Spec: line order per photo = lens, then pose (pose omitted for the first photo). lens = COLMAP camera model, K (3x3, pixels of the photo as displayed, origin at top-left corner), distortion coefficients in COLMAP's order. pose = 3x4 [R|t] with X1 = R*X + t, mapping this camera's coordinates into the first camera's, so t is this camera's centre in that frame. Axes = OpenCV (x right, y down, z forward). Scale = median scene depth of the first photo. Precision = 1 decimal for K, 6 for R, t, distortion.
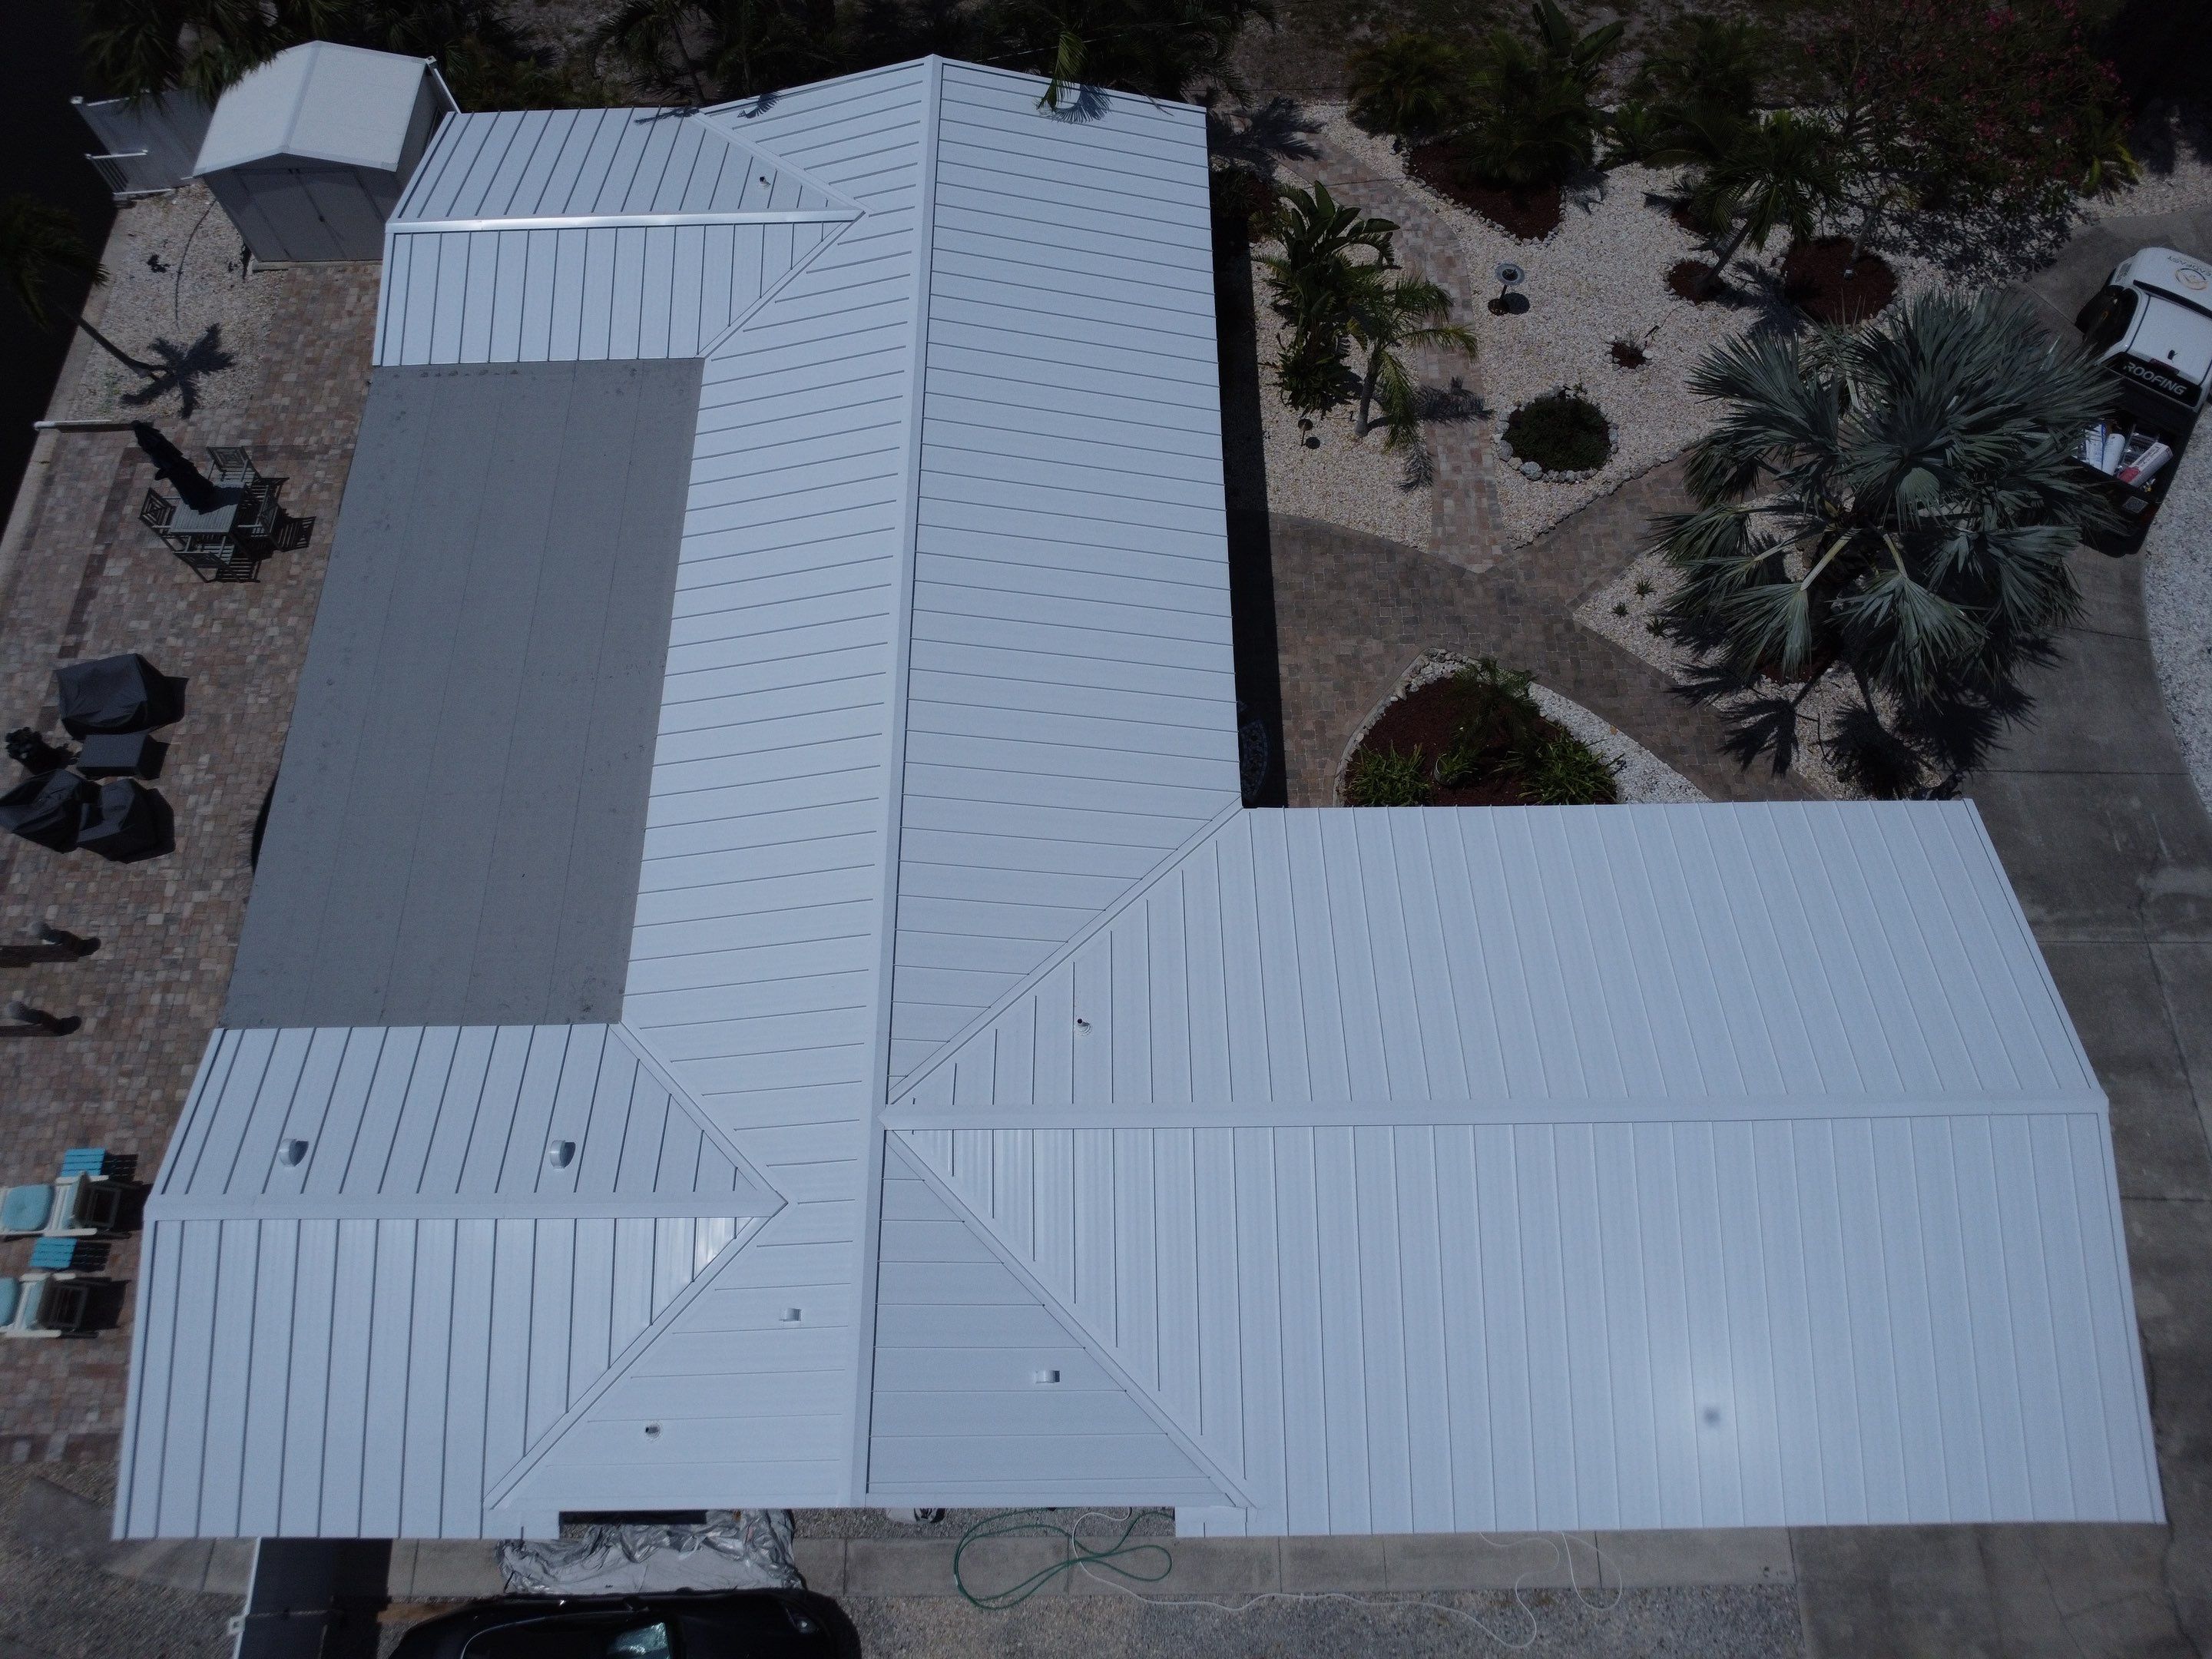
lens RADIAL K [[1596.2, 0, 1102.2], [0, 1596.2, 831.4], [0, 0, 1]] dist [-0.047438, 0.025005]
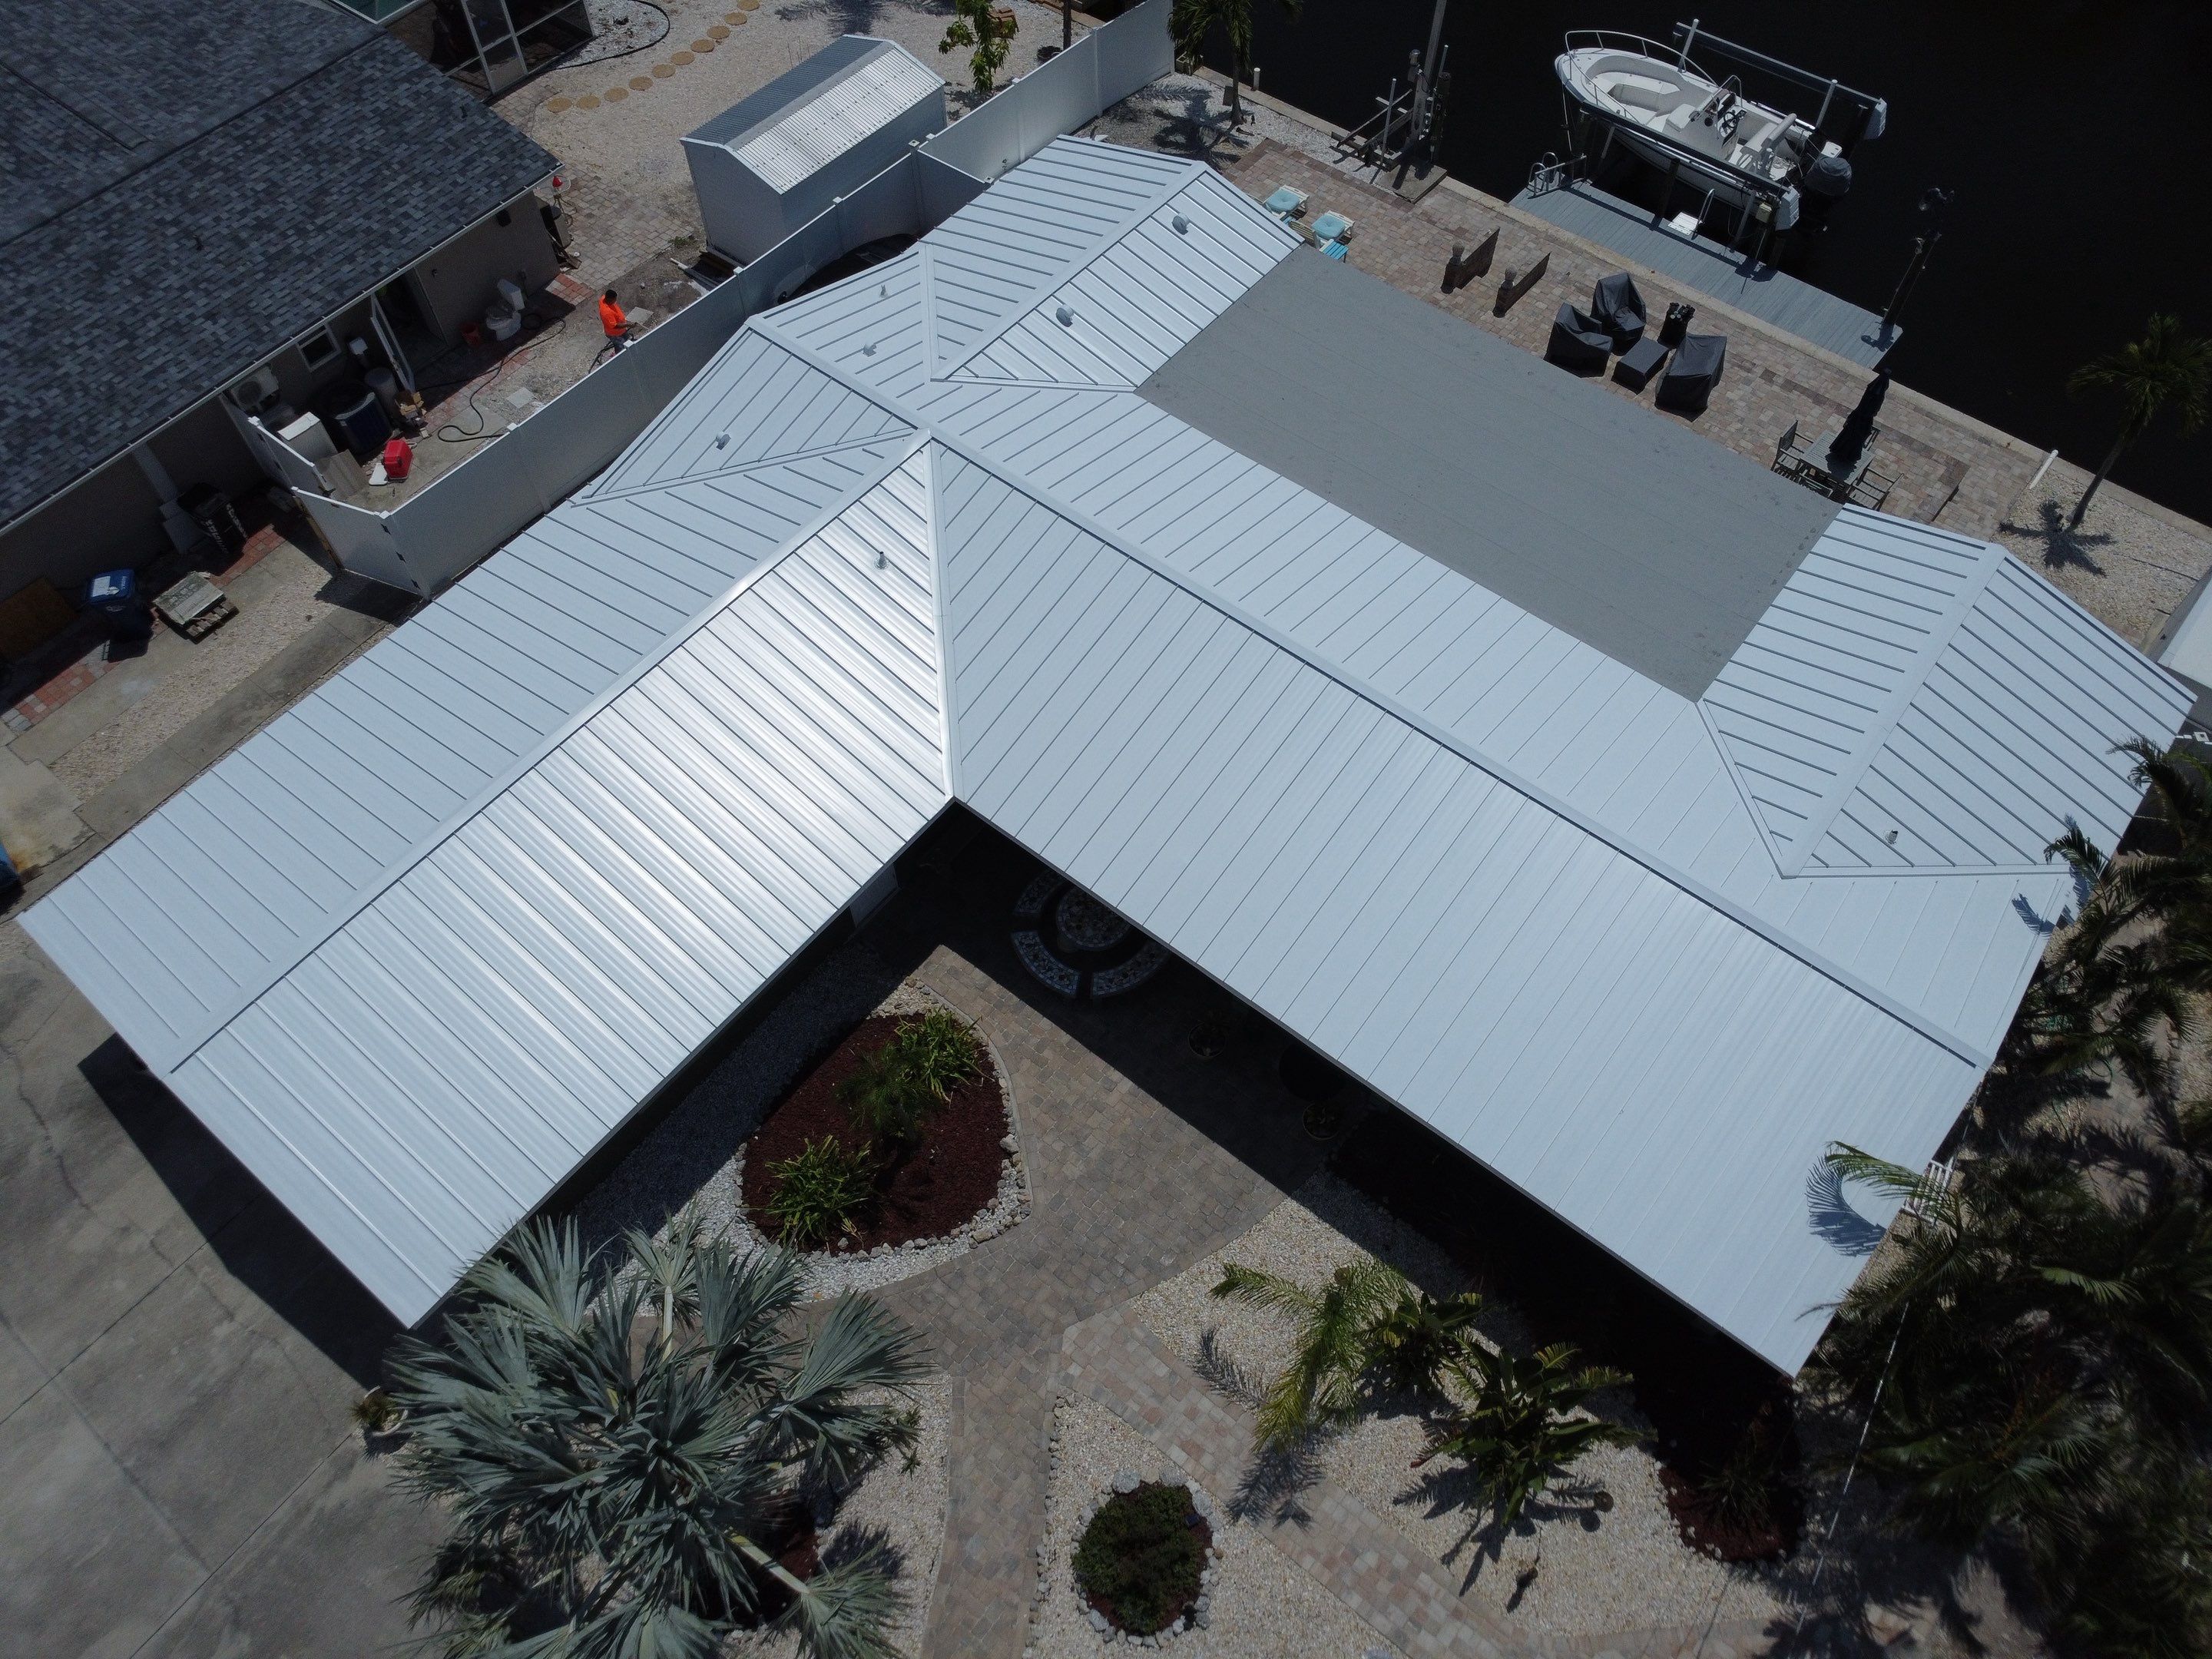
lens RADIAL K [[1596.2, 0, 1112.2], [0, 1596.2, 831.3], [0, 0, 1]] dist [-0.047438, 0.025005]
pose [[-0.634262, 0.661990, -0.399352, 0.395038], [-0.693093, -0.258013, 0.673091, -0.694806], [0.342541, 0.703704, 0.622468, 0.322597]]
